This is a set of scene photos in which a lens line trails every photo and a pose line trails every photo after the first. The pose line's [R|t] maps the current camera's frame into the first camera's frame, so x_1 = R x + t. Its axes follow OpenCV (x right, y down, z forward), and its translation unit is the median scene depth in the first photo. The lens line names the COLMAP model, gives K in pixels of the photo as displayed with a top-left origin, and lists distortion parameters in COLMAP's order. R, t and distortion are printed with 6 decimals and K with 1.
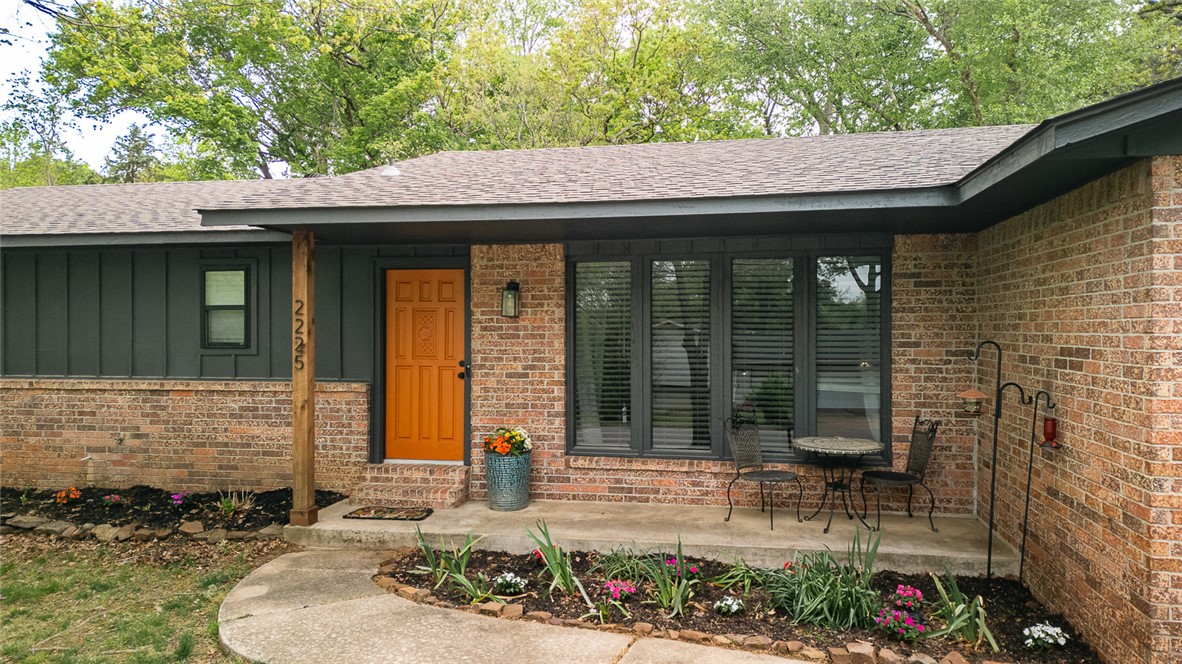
lens RADIAL K [[848.8, 0, 579.5], [0, 848.8, 327.8], [0, 0, 1]] dist [0.041475, -0.003864]
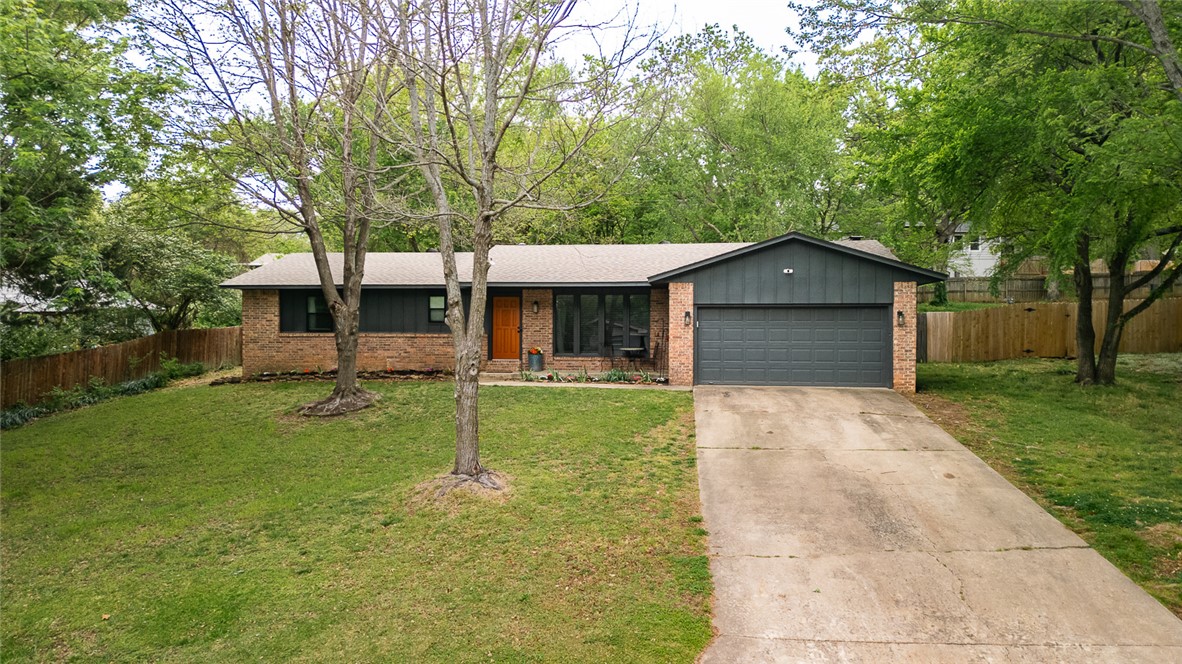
lens RADIAL K [[848.8, 0, 597.4], [0, 848.8, 333.1], [0, 0, 1]] dist [0.041475, -0.003864]
pose [[0.996915, 0.002977, 0.078431, -0.096898], [-0.003324, 0.999985, 0.004304, 0.048123], [-0.078417, -0.004552, 0.996910, -2.109215]]
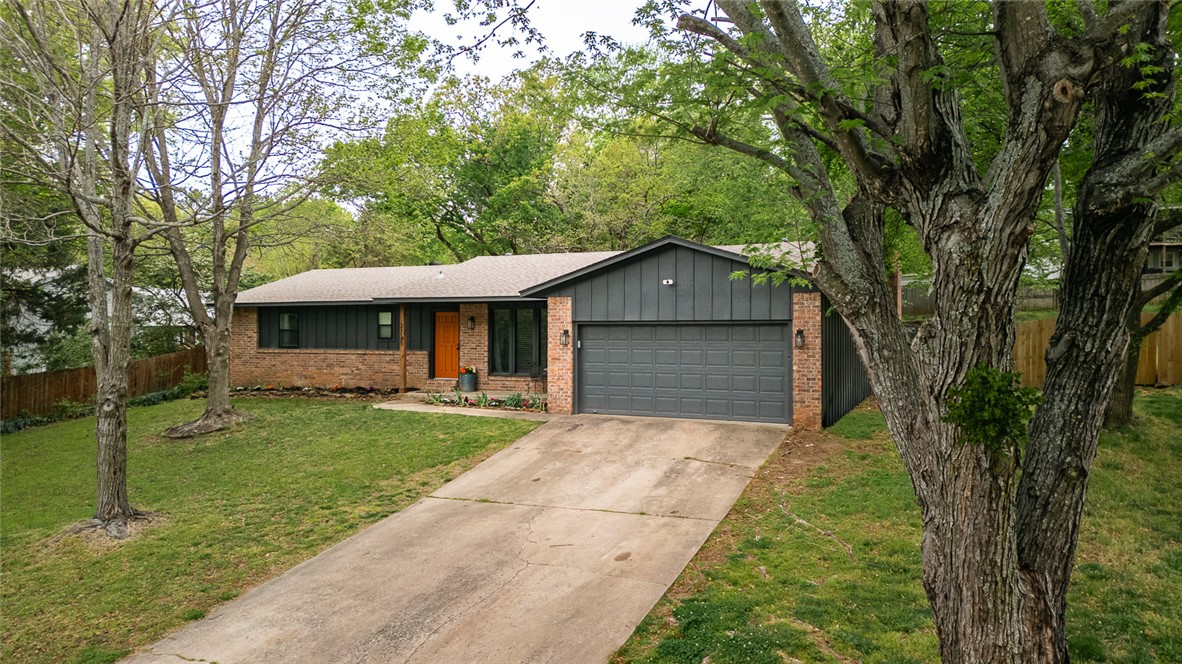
lens RADIAL K [[848.8, 0, 591.6], [0, 848.8, 330.7], [0, 0, 1]] dist [0.041475, -0.003864]
pose [[0.973473, 0.000669, -0.228799, 0.980118], [-0.000750, 1.000000, -0.000268, -0.005263], [0.228799, 0.000433, 0.973474, -1.740072]]
